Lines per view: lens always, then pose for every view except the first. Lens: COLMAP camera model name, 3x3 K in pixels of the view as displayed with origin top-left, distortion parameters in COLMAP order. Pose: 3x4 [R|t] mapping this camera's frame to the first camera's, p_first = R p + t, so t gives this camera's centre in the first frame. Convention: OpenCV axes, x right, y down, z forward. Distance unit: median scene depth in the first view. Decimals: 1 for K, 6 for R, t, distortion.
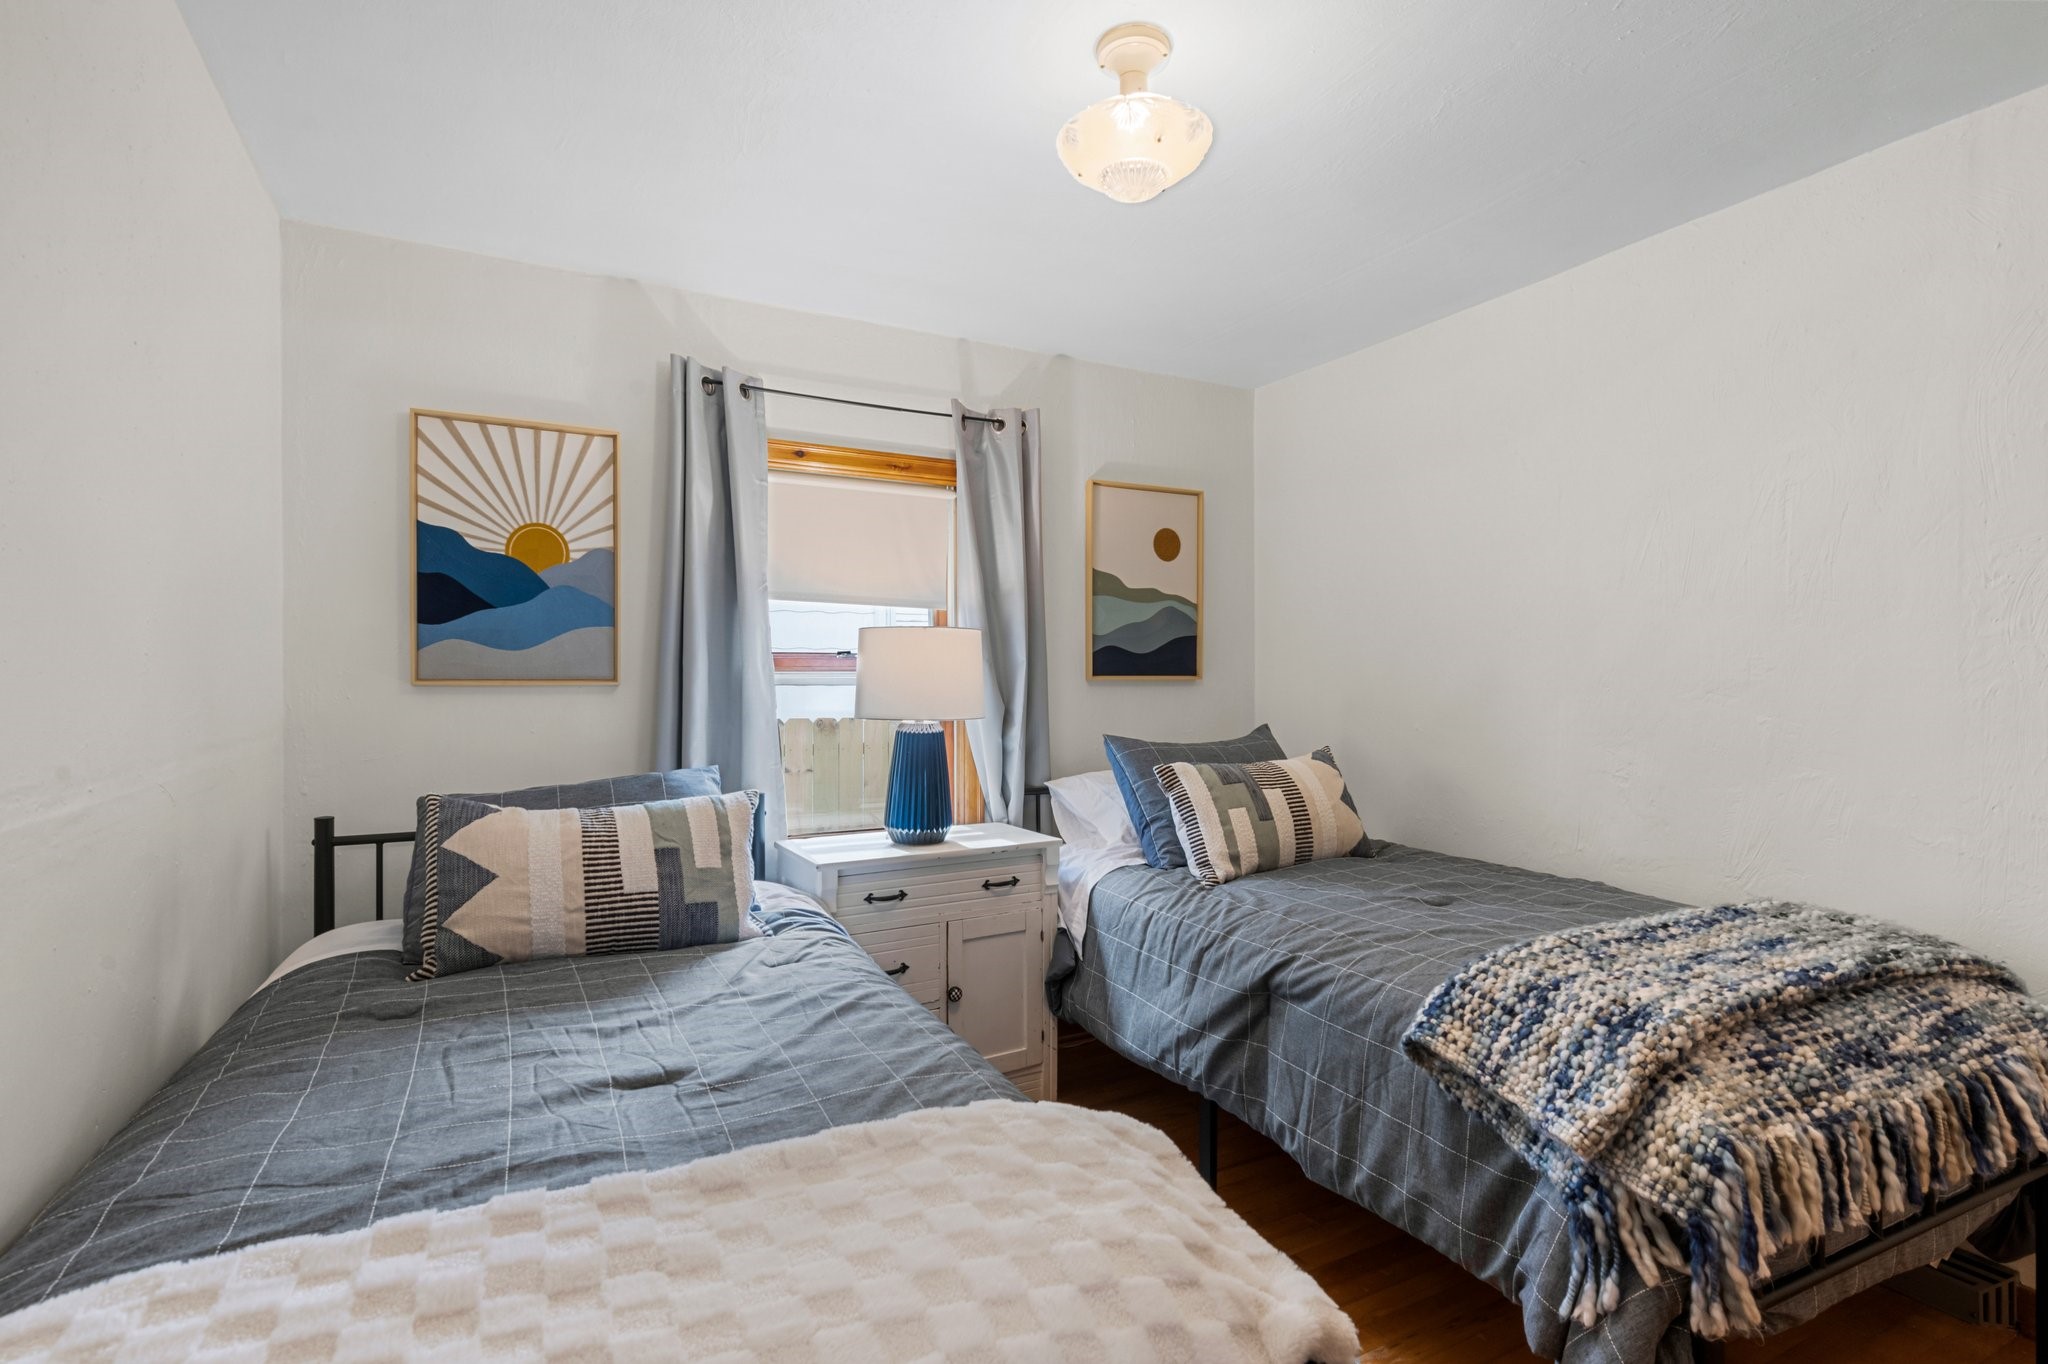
lens RADIAL K [[973.7, 0, 1034.4], [0, 973.7, 684.7], [0, 0, 1]] dist [0.007598, -0.002138]
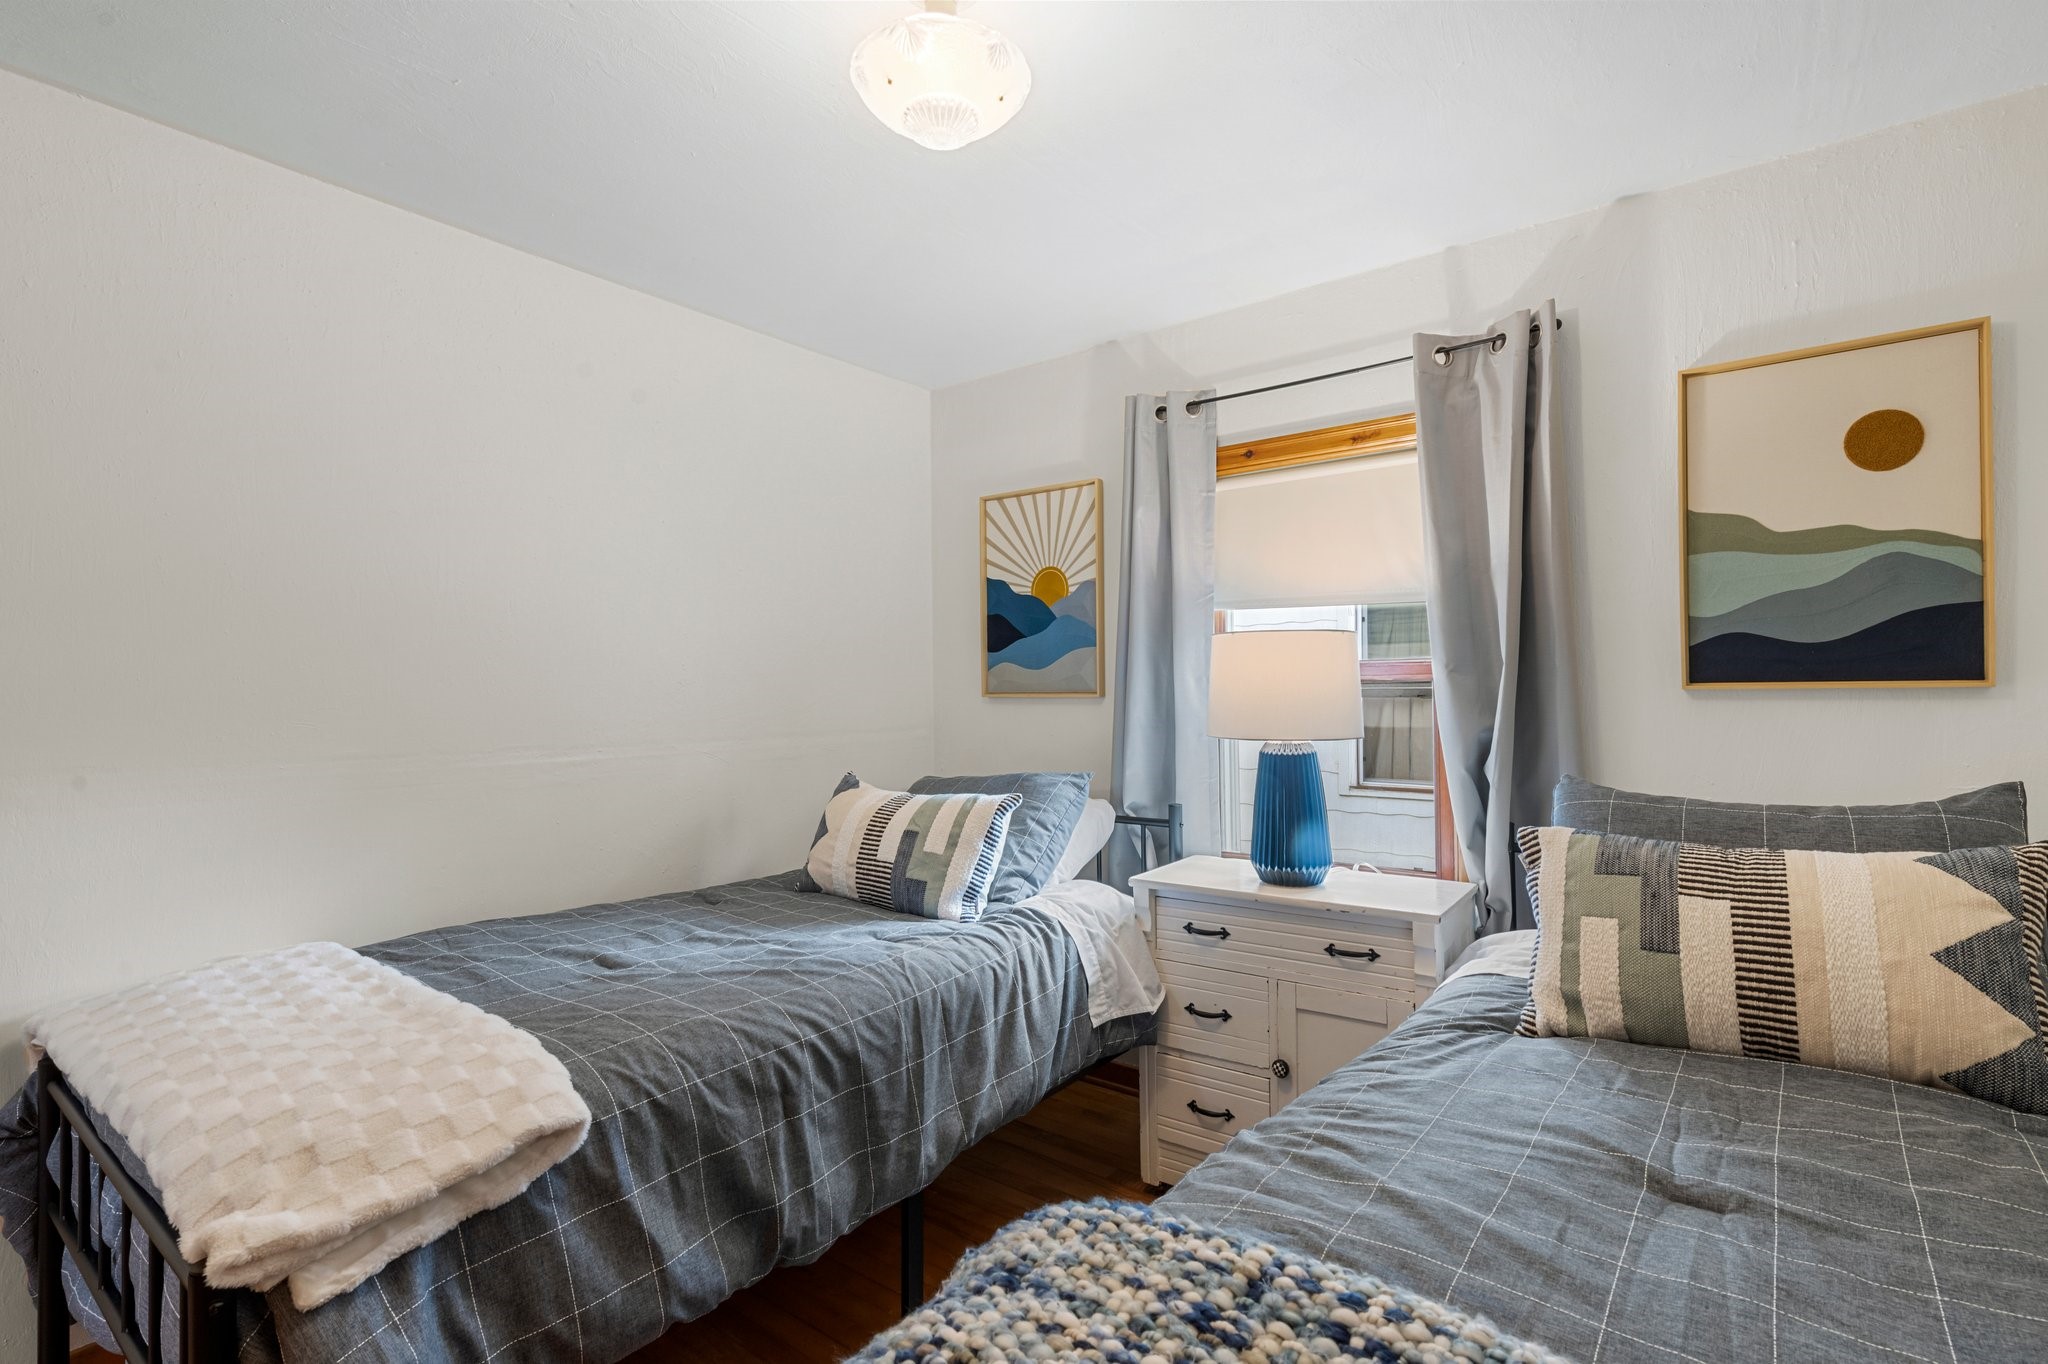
lens RADIAL K [[973.7, 0, 1032.2], [0, 973.7, 683.9], [0, 0, 1]] dist [0.007598, -0.002138]
pose [[0.406652, -0.007456, -0.913553, 0.601495], [0.005849, 0.999967, -0.005558, -0.009324], [0.913564, -0.003083, 0.406682, 0.464832]]
